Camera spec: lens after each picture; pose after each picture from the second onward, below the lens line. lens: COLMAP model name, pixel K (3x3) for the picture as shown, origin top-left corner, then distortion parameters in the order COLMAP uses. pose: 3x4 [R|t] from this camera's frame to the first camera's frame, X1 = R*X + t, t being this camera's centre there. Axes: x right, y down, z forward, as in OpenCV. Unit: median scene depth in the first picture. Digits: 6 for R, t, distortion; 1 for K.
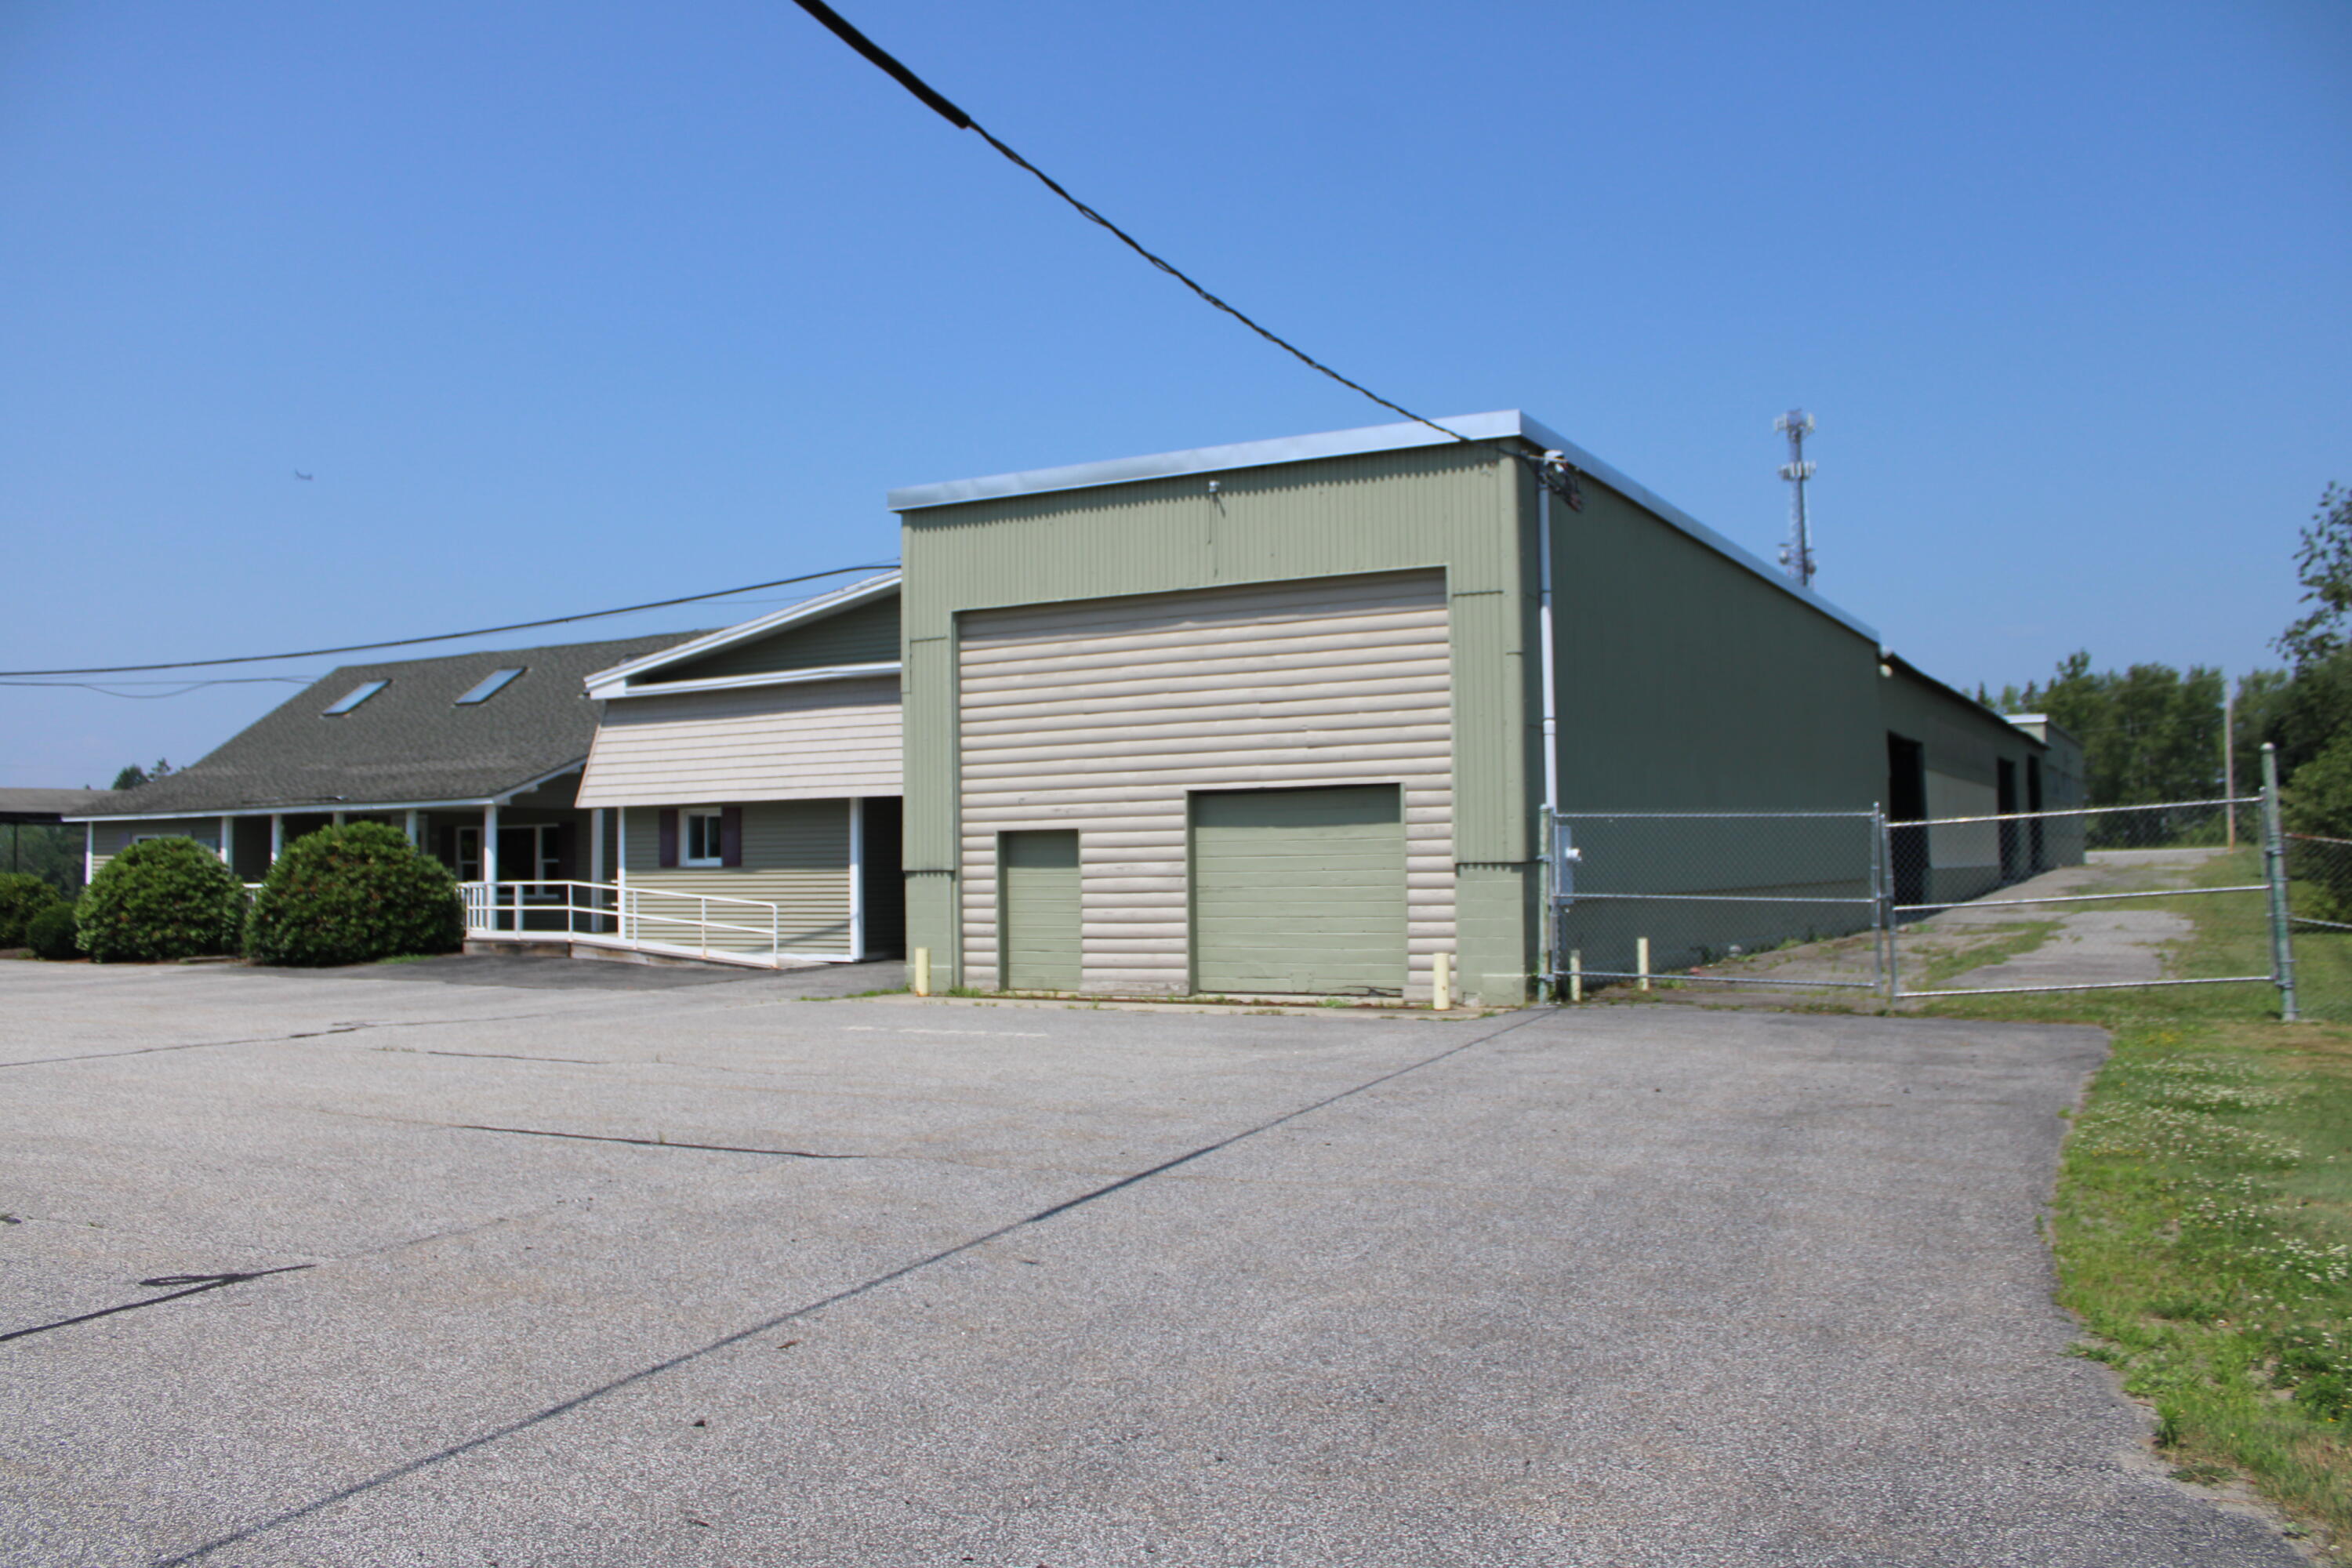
lens RADIAL K [[1985.2, 0, 1171.9], [0, 1985.2, 785.9], [0, 0, 1]] dist [-0.135343, 0.118951]
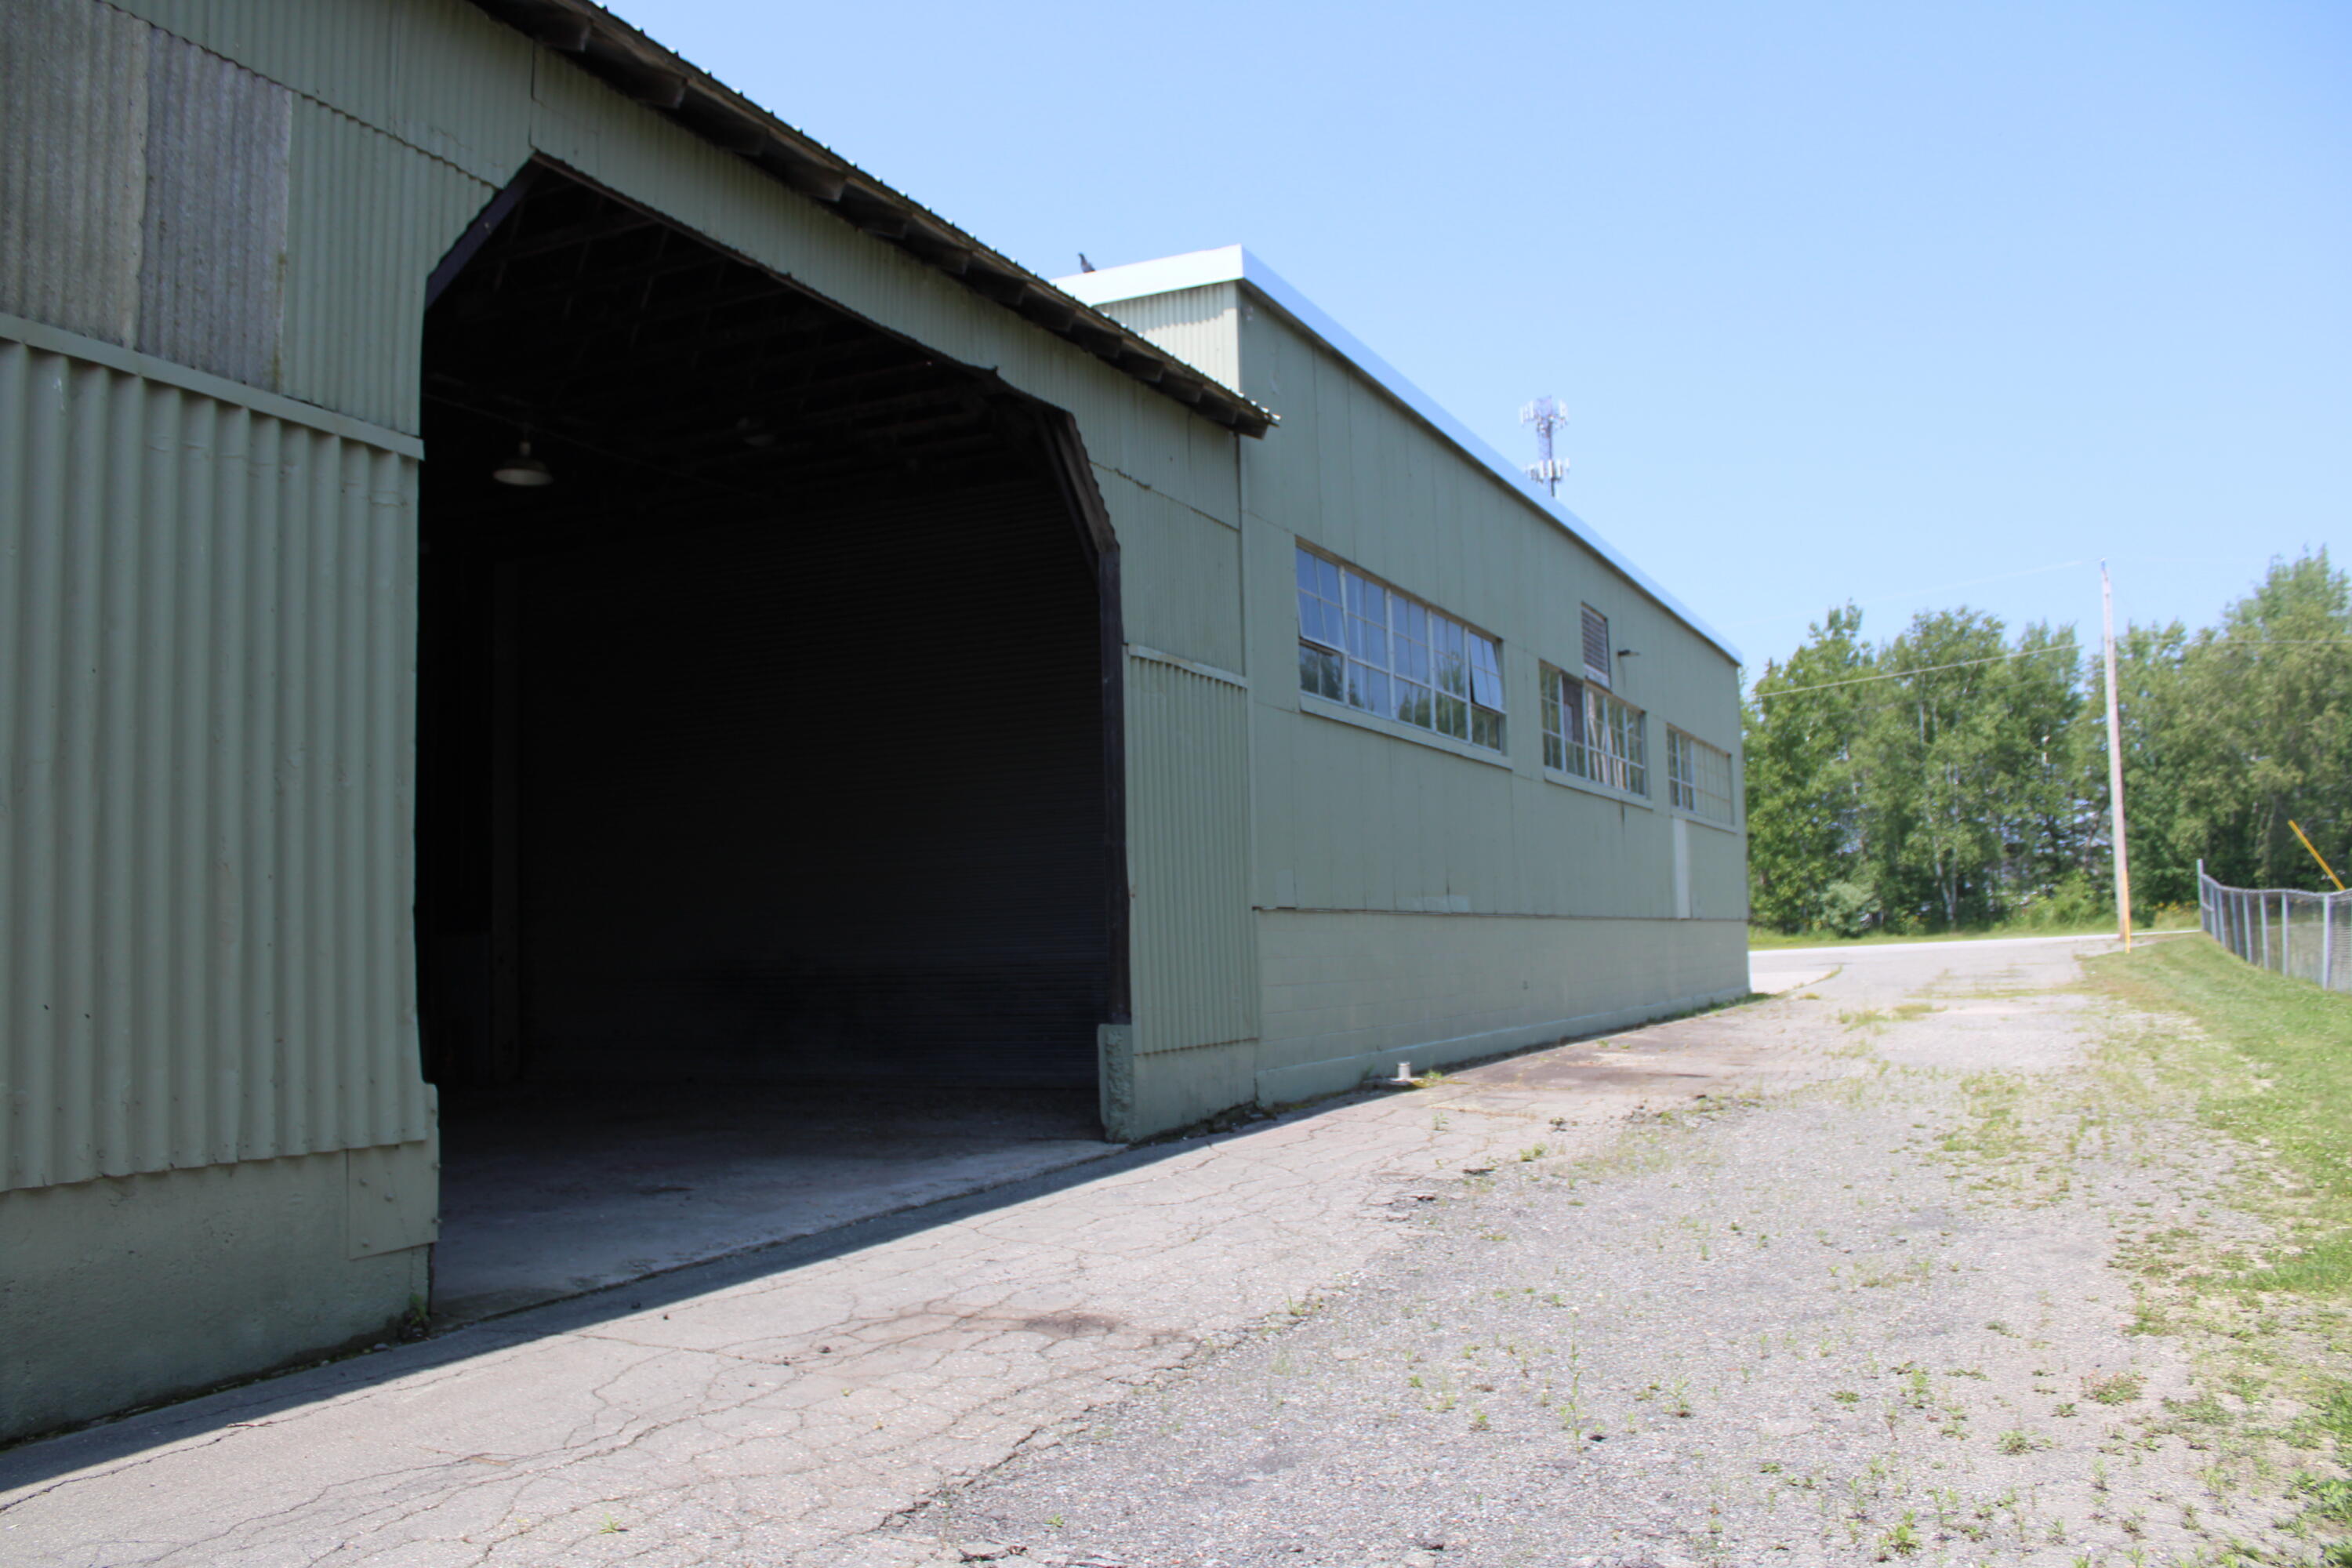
lens RADIAL K [[1985.2, 0, 1176.7], [0, 1985.2, 782.2], [0, 0, 1]] dist [-0.135343, 0.118951]
pose [[0.997314, -0.003770, 0.073145, 0.227816], [0.007235, 0.998861, -0.047164, 0.012646], [-0.072884, 0.047567, 0.996205, 0.433011]]
